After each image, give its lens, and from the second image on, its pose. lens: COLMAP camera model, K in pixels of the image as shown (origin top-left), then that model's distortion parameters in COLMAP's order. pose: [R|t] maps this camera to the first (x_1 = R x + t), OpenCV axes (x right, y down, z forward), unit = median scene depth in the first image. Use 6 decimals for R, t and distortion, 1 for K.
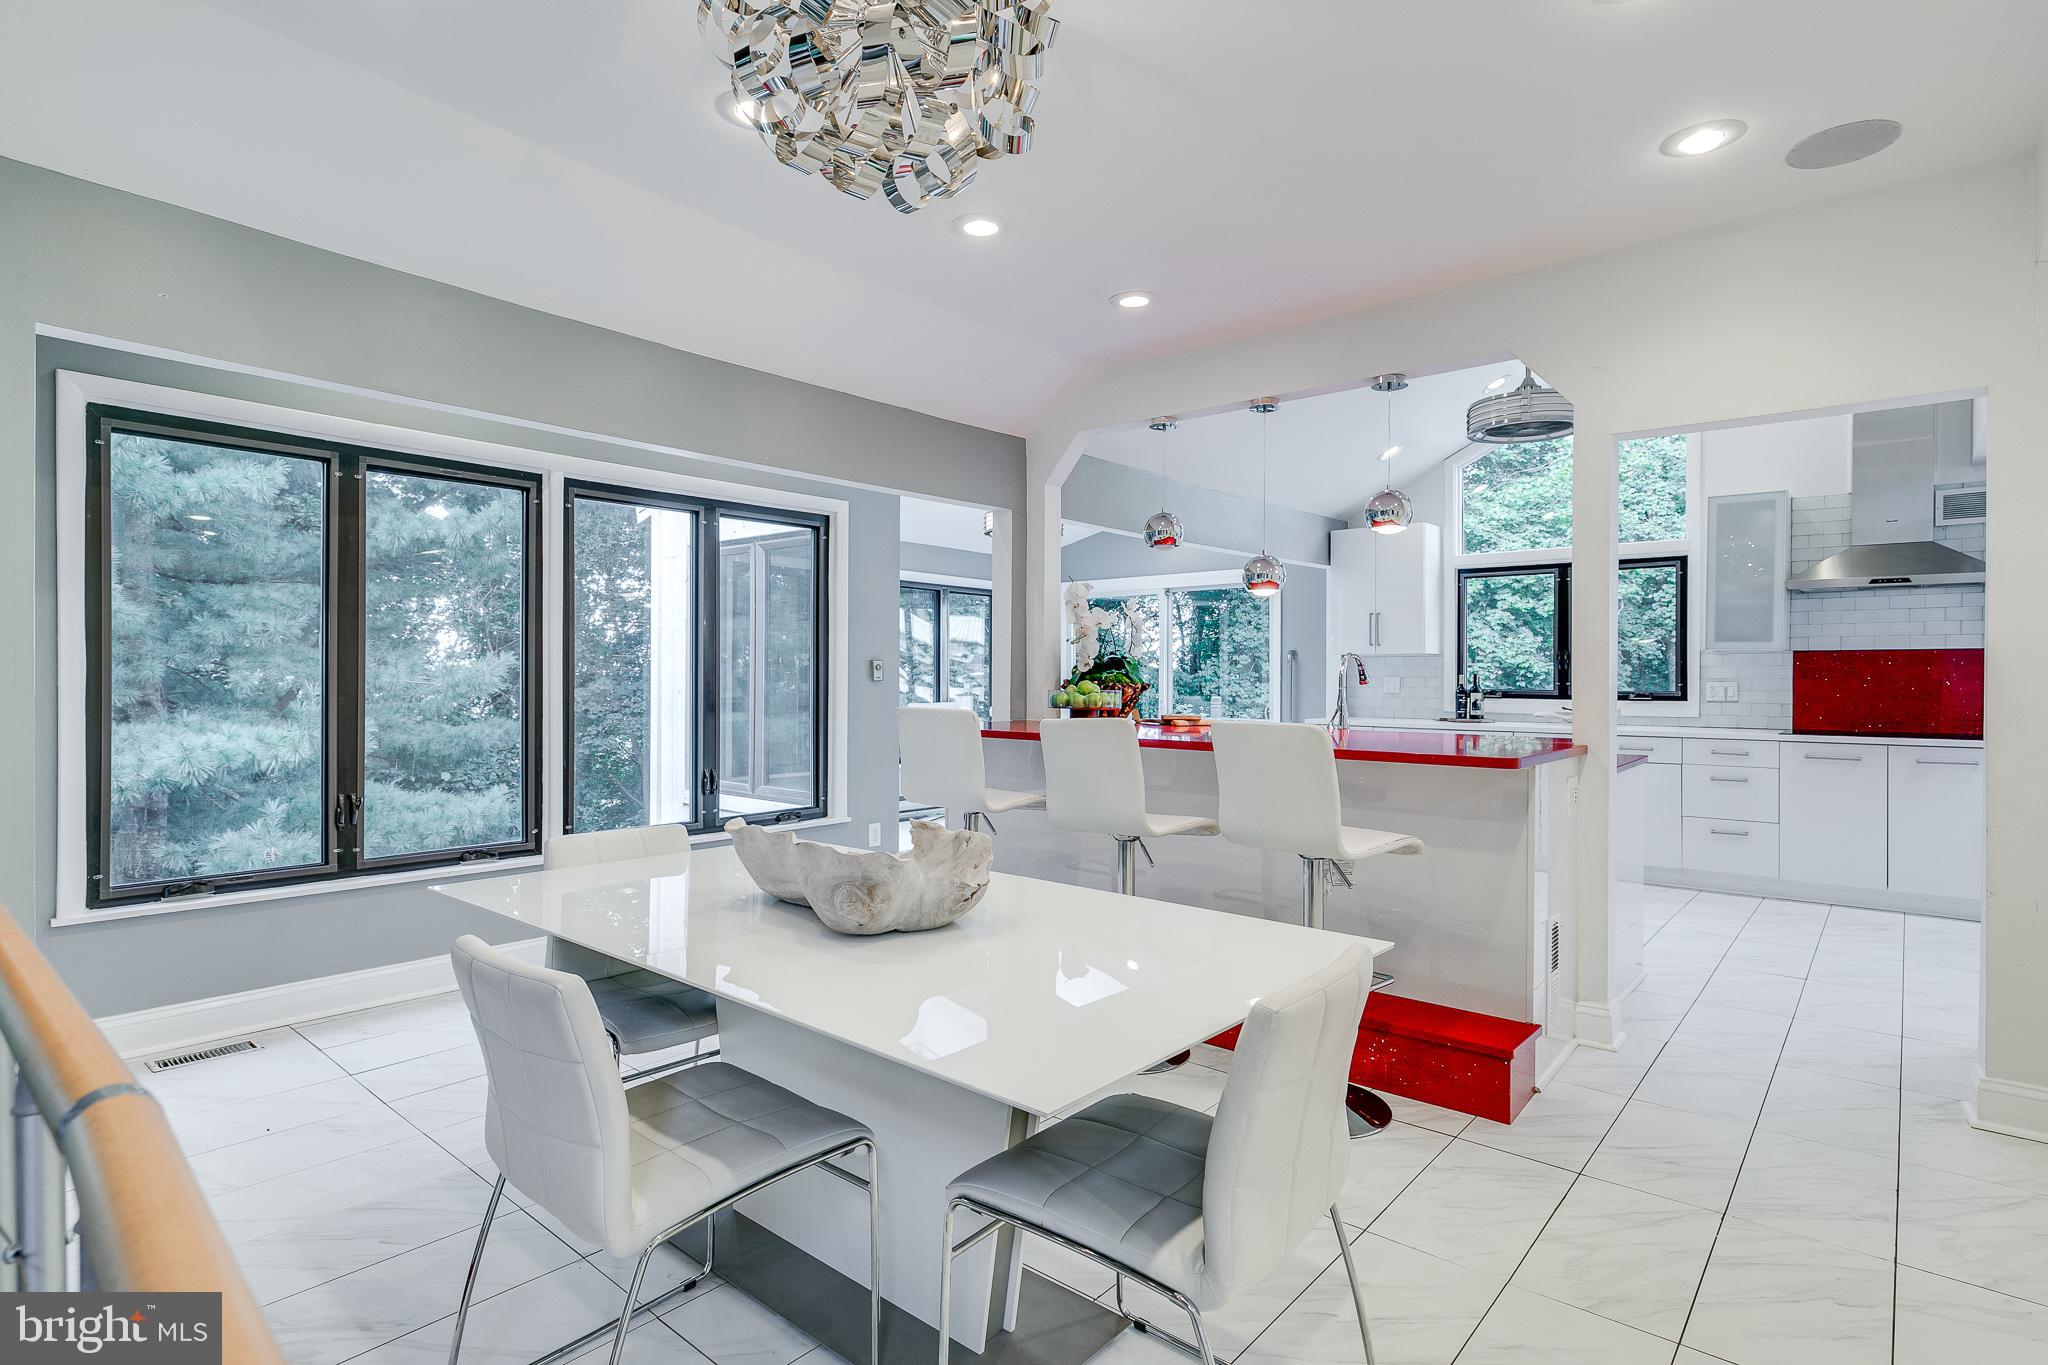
lens RADIAL K [[1033.0, 0, 1023.0], [0, 1033.0, 678.2], [0, 0, 1]] dist [-0.002940, -0.000789]
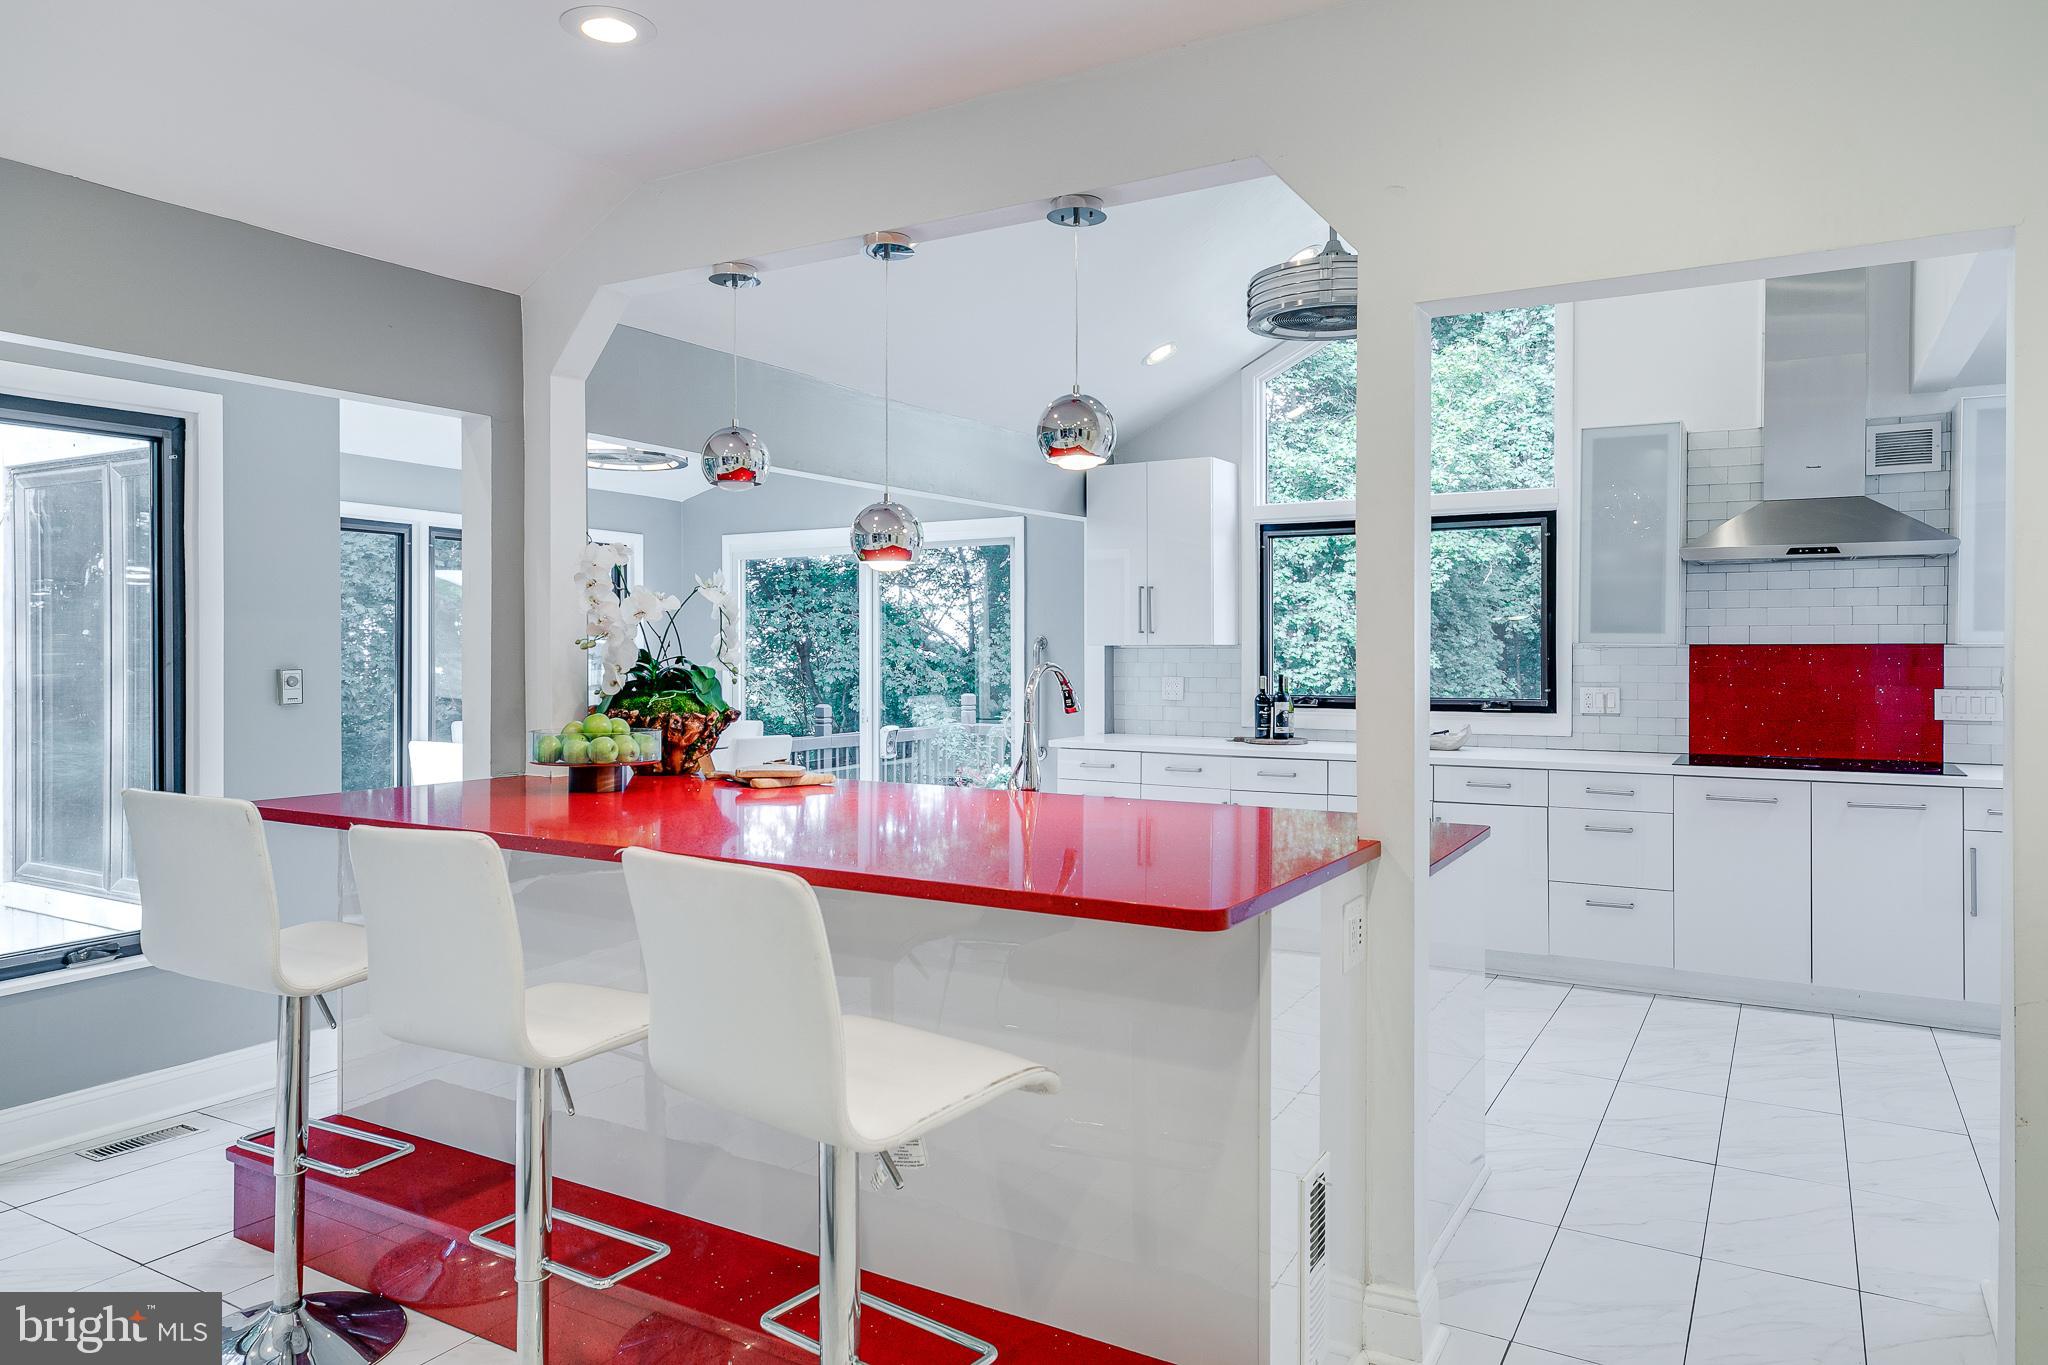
lens RADIAL K [[1318.3, 0, 1027.8], [0, 1318.3, 656.7], [0, 0, 1]] dist [0.007247, 0.002844]
pose [[0.983342, -0.004925, 0.181697, 0.127370], [0.004361, 0.999984, 0.003505, -0.024285], [-0.181711, -0.002654, 0.983348, 0.180569]]
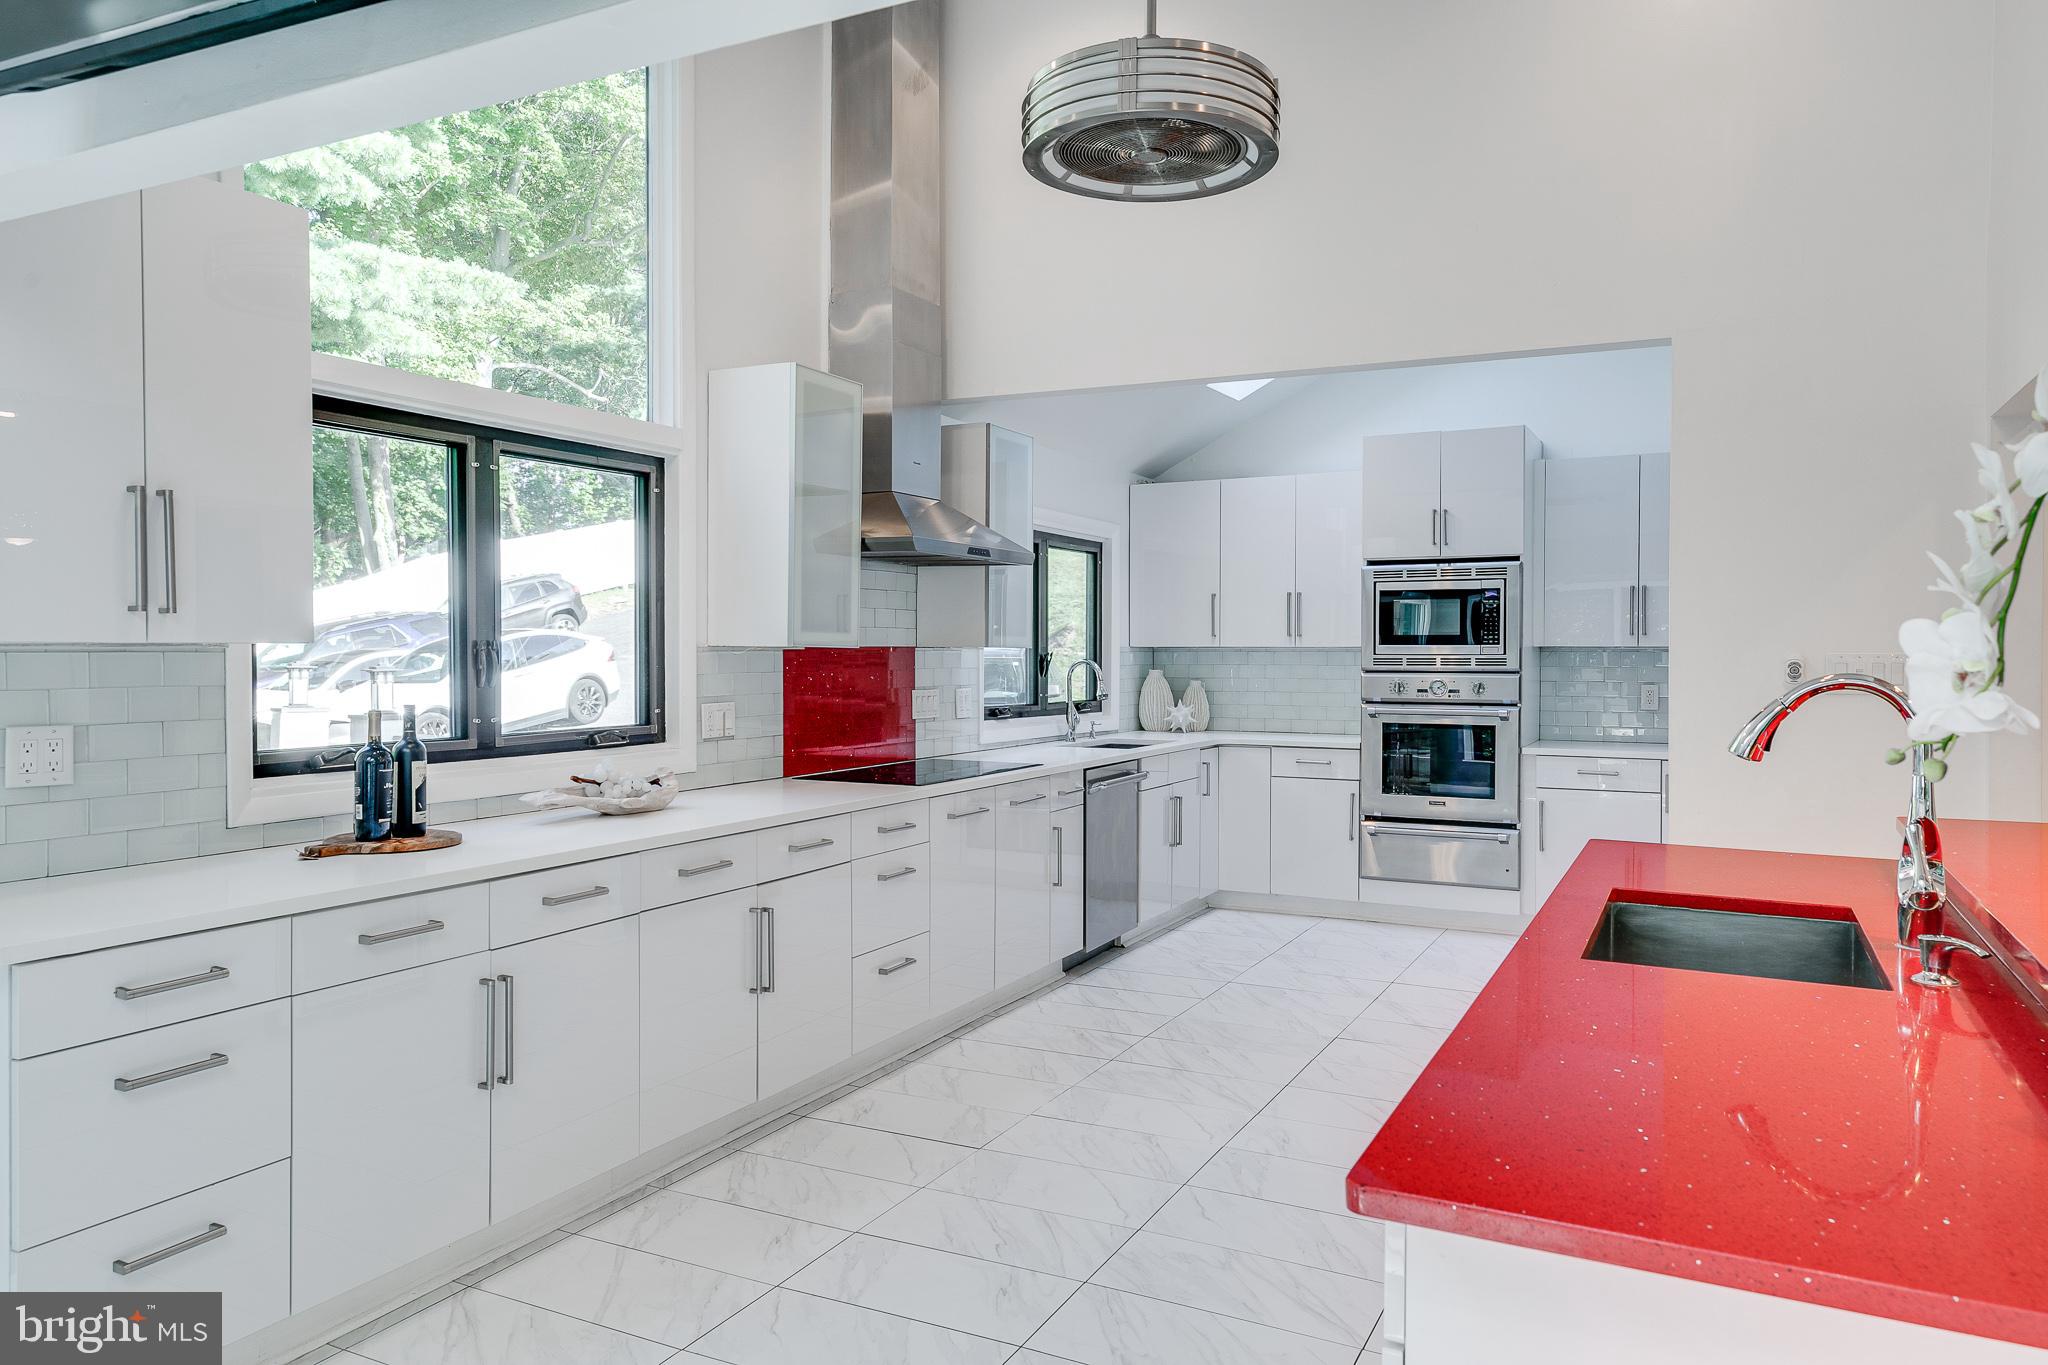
lens RADIAL K [[1356.9, 0, 1024.0], [0, 1356.9, 682.5], [0, 0, 1]] dist [-0.000328, 0.000690]
pose [[-0.230127, -0.027561, 0.972770, -0.061844], [0.002710, 0.999577, 0.028962, -0.029557], [-0.973157, 0.009301, -0.229955, 1.084847]]
